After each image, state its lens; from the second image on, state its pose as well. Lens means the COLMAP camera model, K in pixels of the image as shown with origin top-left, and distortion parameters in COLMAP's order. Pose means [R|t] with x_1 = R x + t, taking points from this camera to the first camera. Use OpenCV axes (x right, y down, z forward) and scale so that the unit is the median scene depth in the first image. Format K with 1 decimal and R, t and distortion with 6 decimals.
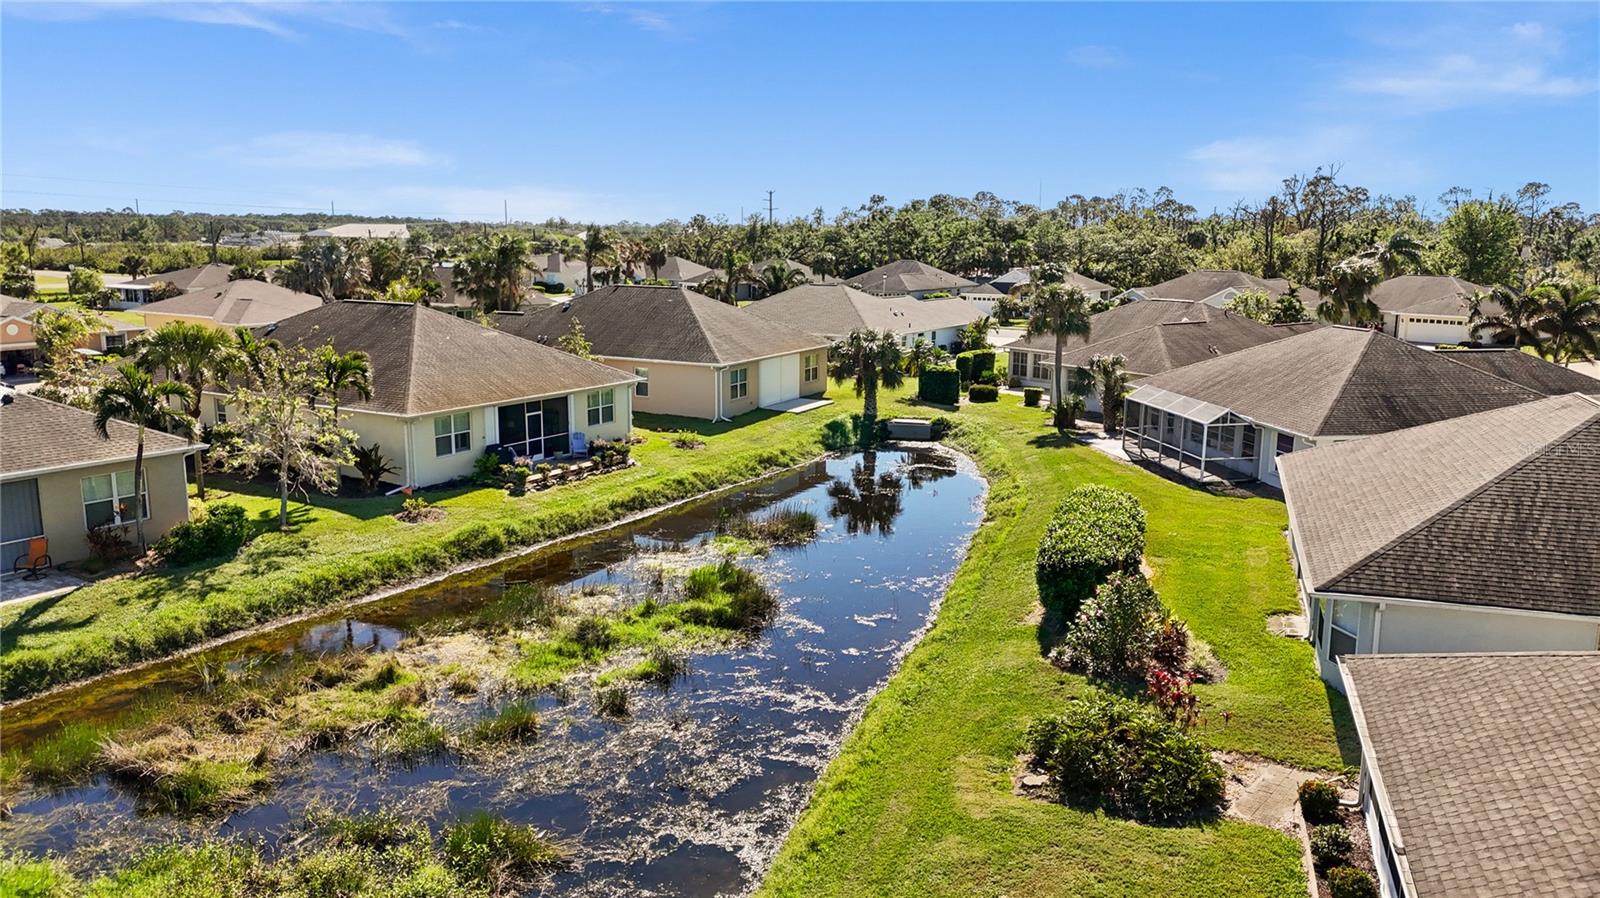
lens RADIAL K [[1185.2, 0, 799.9], [0, 1185.2, 450.0], [0, 0, 1]] dist [0.073133, -0.073079]
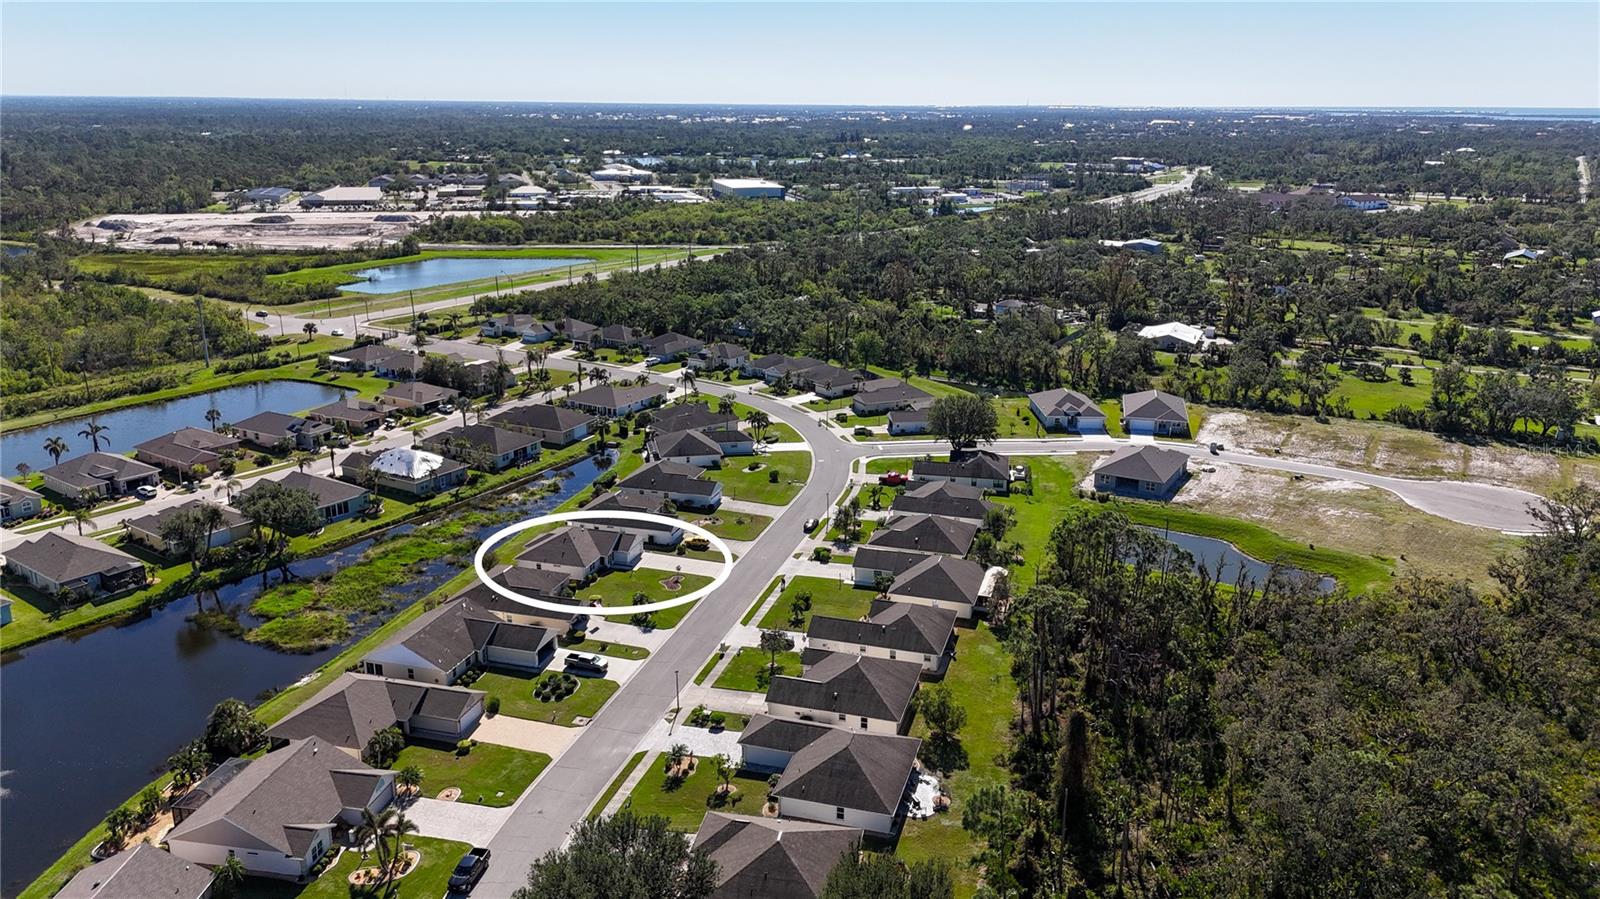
lens RADIAL K [[1185.2, 0, 800.1], [0, 1185.2, 448.4], [0, 0, 1]] dist [0.073133, -0.073079]
pose [[0.998891, -0.005258, 0.046782, 0.740353], [0.000540, 0.994958, 0.100294, -0.558920], [-0.047073, -0.100157, 0.993857, -4.151137]]
